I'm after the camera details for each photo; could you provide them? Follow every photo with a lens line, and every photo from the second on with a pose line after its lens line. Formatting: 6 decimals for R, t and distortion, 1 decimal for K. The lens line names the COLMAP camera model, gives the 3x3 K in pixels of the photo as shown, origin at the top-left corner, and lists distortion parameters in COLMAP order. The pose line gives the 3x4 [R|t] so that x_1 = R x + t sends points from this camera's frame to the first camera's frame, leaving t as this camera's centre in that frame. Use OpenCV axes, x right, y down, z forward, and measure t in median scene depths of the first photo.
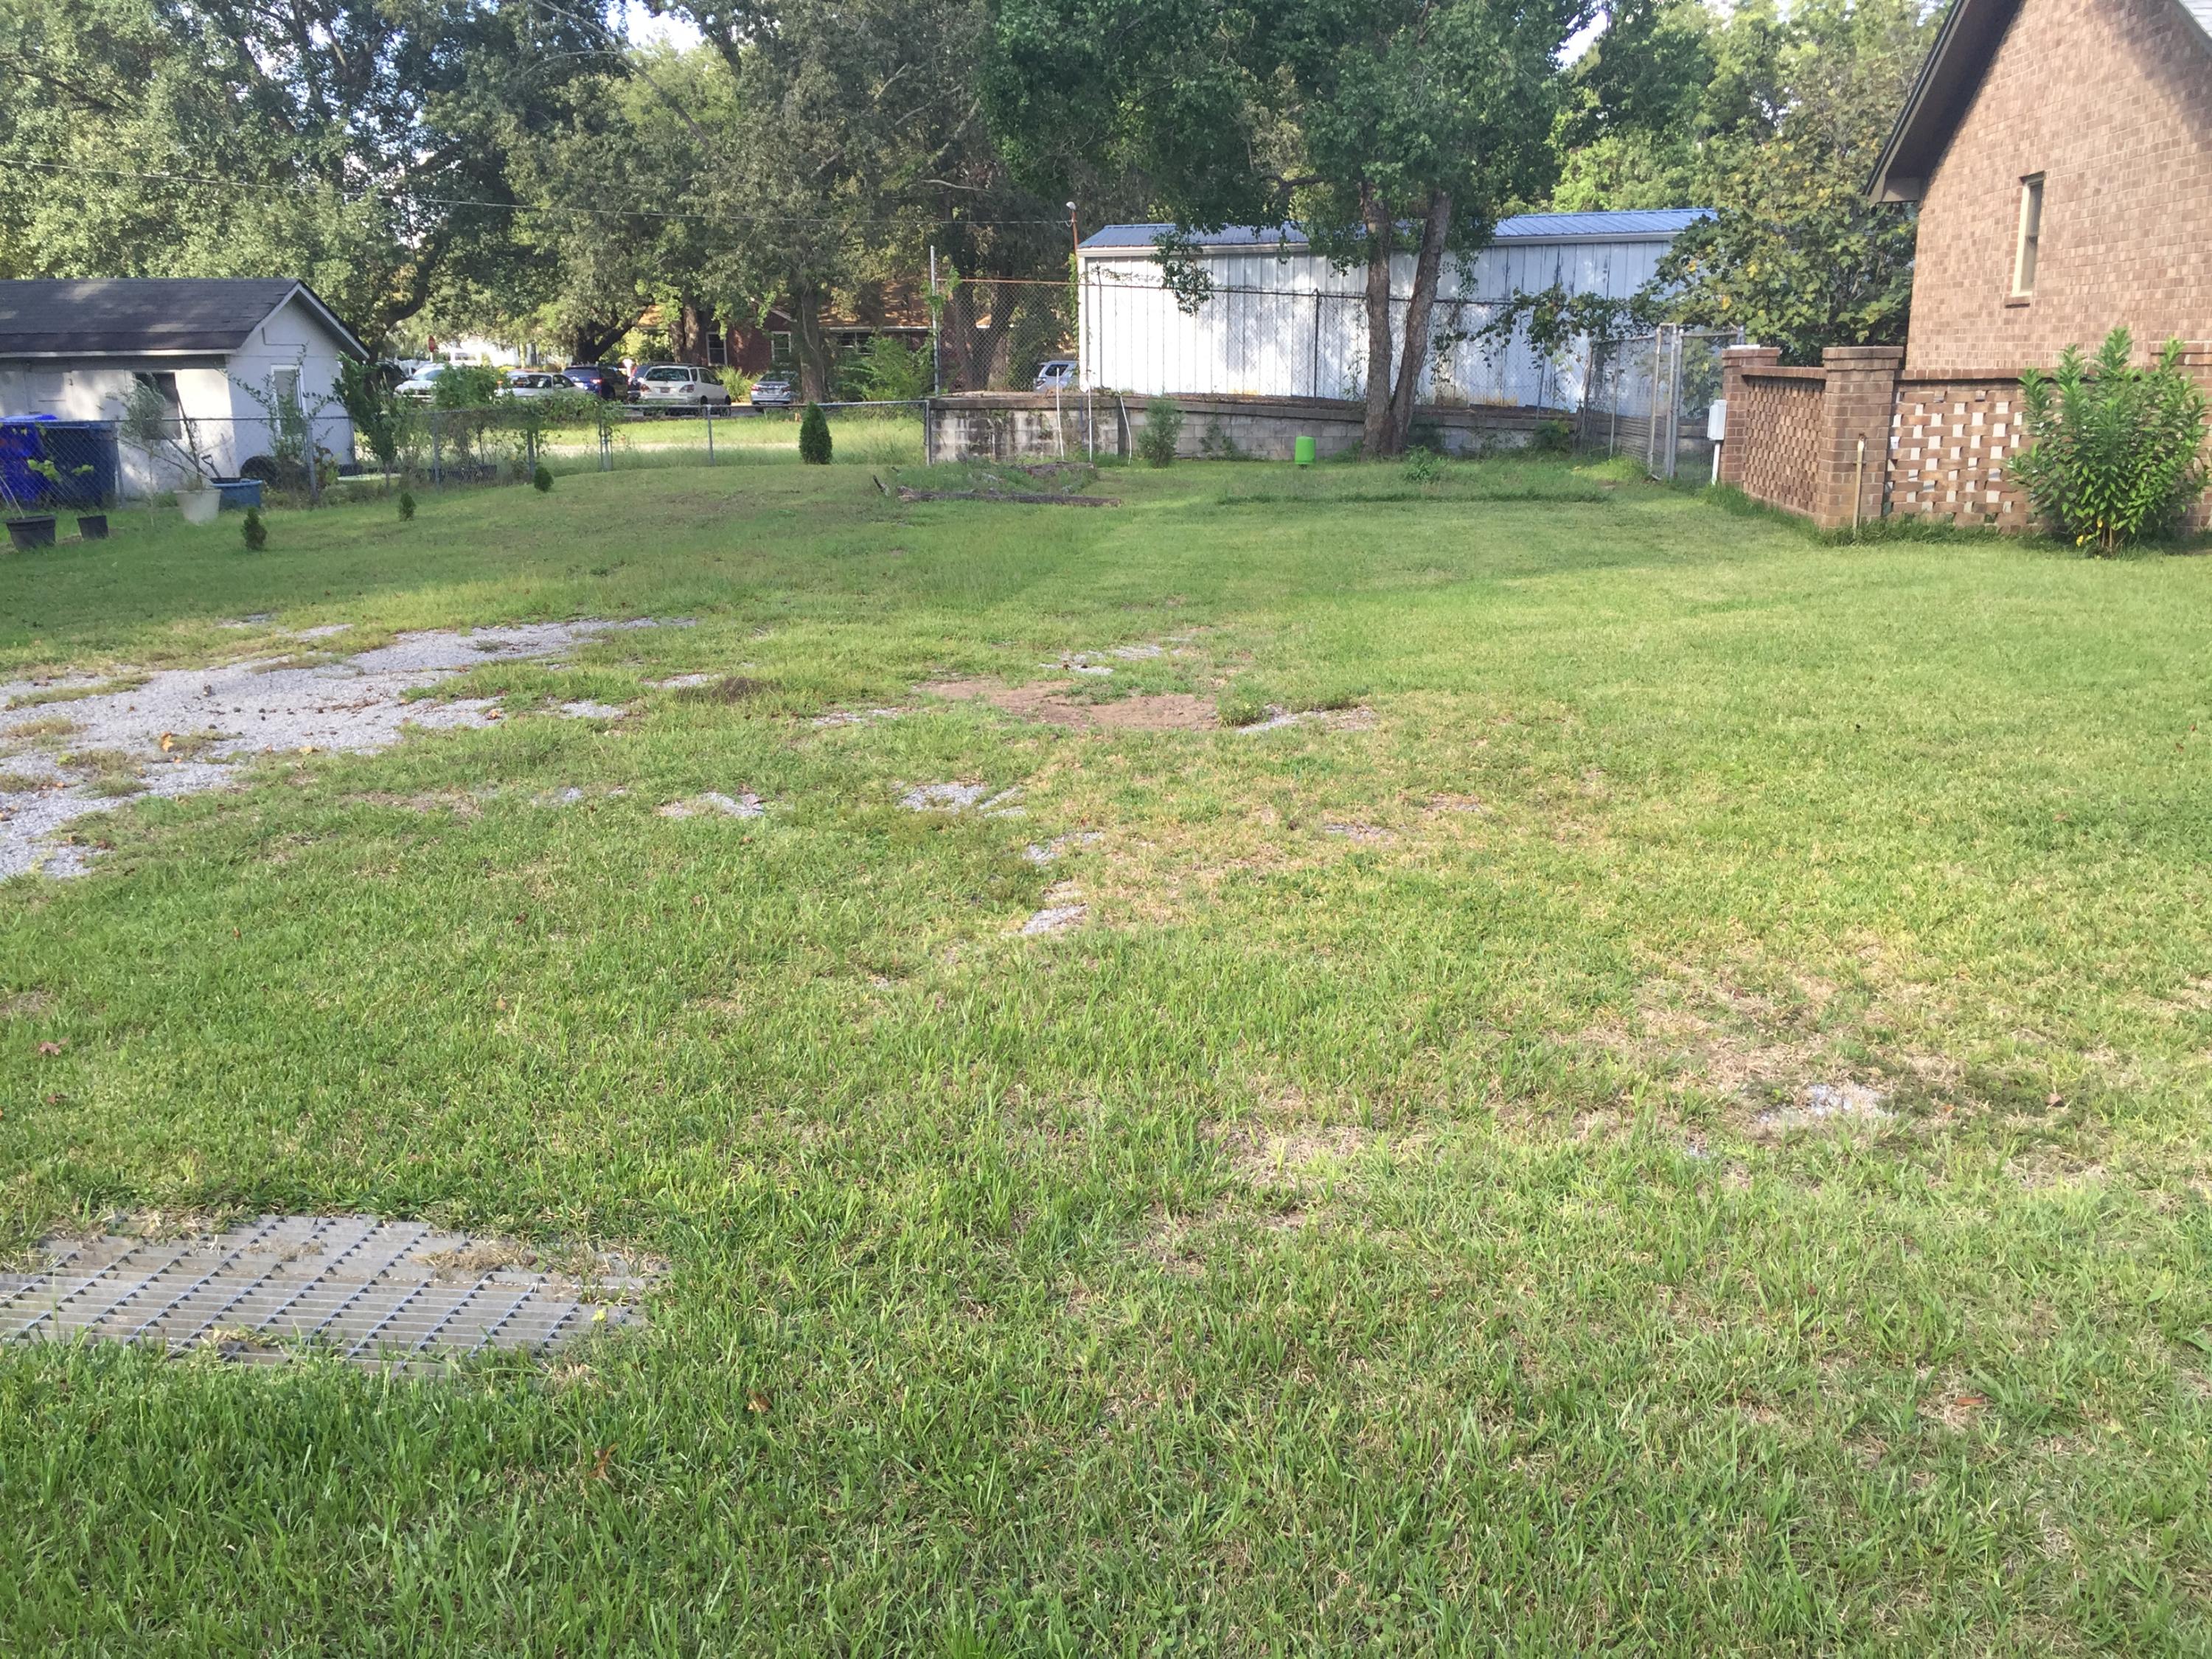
lens RADIAL K [[1847.8, 0, 1093.0], [0, 1847.8, 819.4], [0, 0, 1]] dist [0.073525, -0.095039]
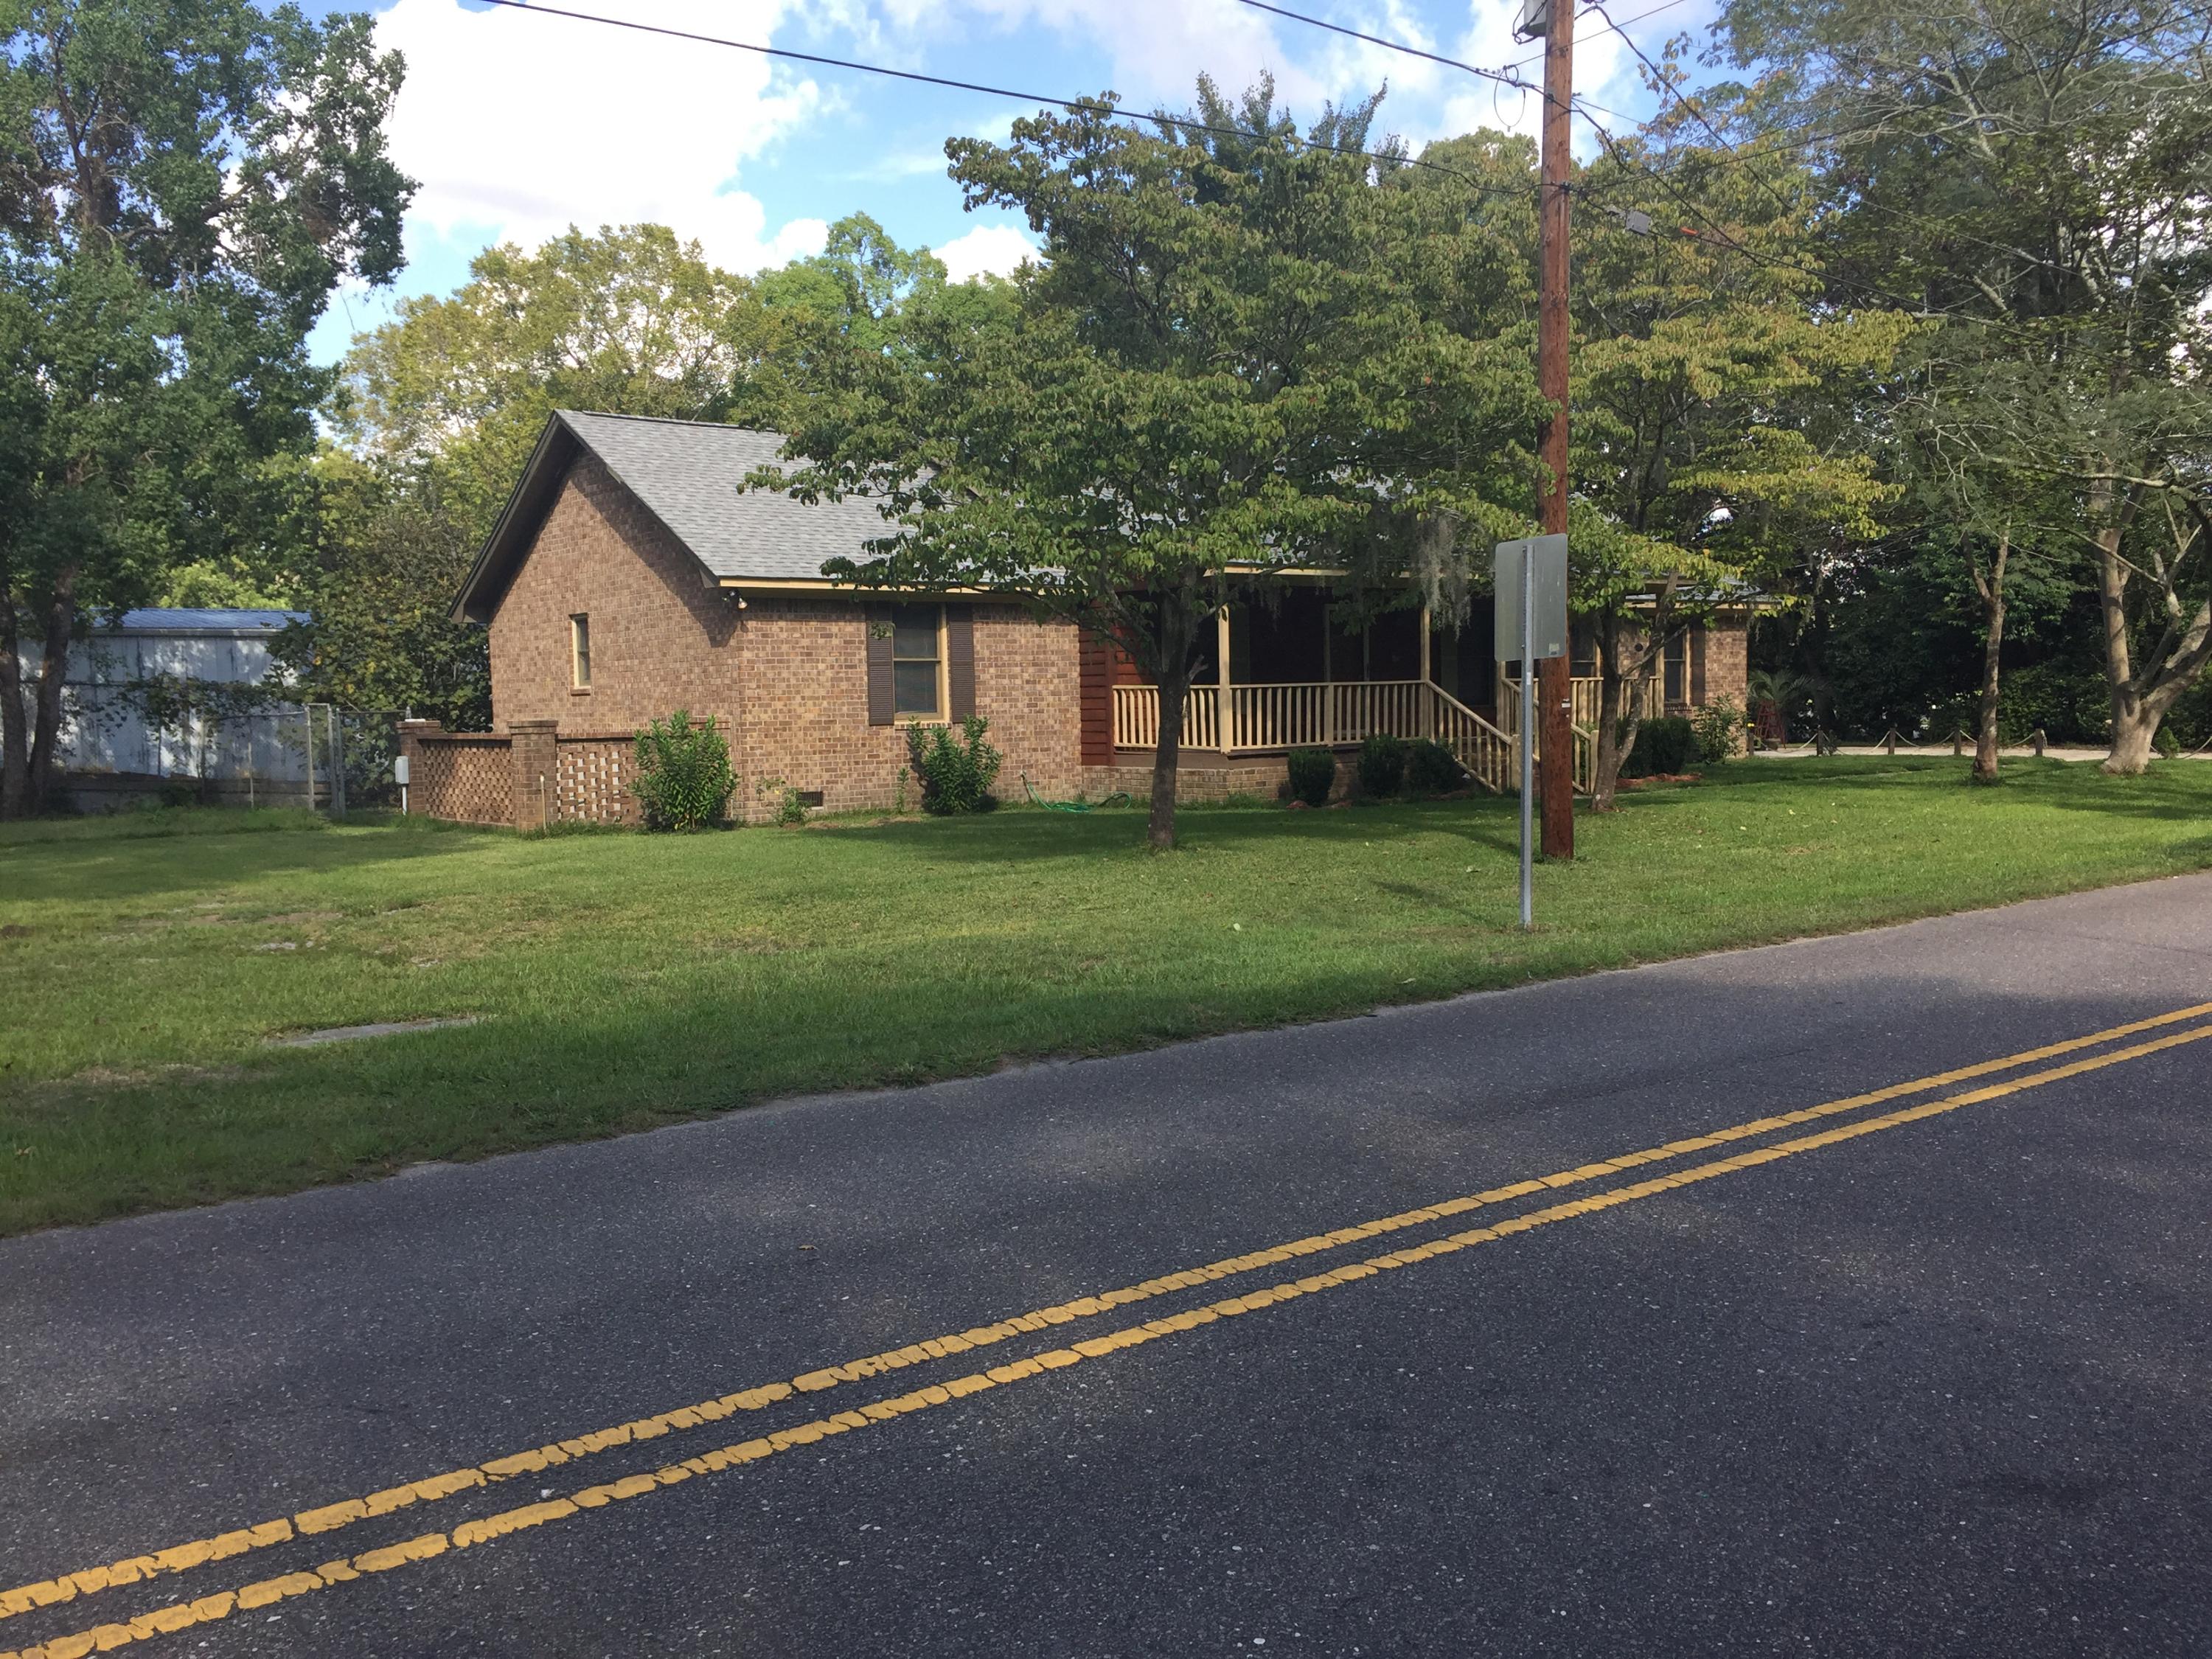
lens RADIAL K [[1847.8, 0, 1103.6], [0, 1847.8, 833.3], [0, 0, 1]] dist [0.073525, -0.095039]
pose [[0.696082, -0.050910, 0.716155, -0.398459], [0.184556, 0.976652, -0.109955, 0.110997], [-0.693837, 0.208708, 0.689225, -0.429916]]
